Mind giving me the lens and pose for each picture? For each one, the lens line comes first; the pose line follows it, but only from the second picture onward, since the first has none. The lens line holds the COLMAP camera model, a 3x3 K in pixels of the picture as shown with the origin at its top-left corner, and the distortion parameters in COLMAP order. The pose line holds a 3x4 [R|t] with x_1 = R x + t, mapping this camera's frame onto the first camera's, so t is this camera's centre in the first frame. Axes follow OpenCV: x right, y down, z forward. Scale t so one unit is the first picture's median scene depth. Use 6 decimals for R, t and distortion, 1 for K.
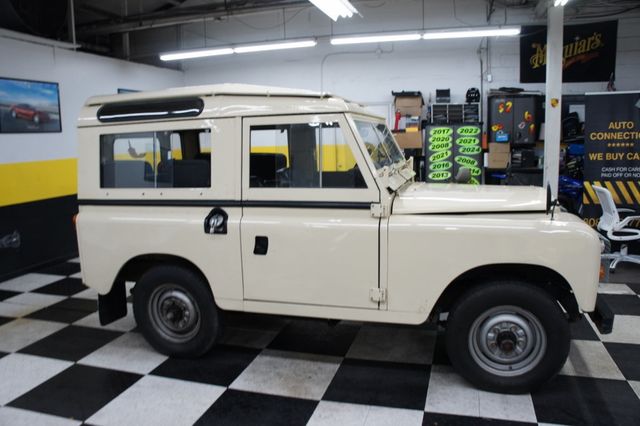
lens RADIAL K [[499.3, 0, 318.7], [0, 499.3, 215.6], [0, 0, 1]] dist [-0.171258, 0.110114]
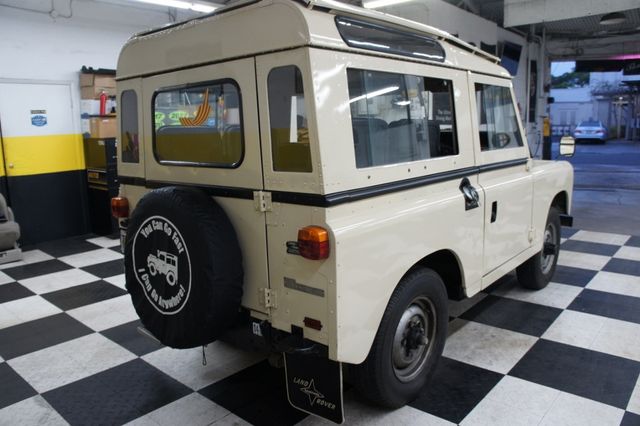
lens RADIAL K [[499.3, 0, 318.1], [0, 499.3, 214.1], [0, 0, 1]] dist [-0.171258, 0.110114]
pose [[0.421044, -0.145229, 0.895338, -0.973863], [0.154808, 0.984121, 0.086830, -0.060392], [-0.893732, 0.102046, 0.436841, 0.804558]]
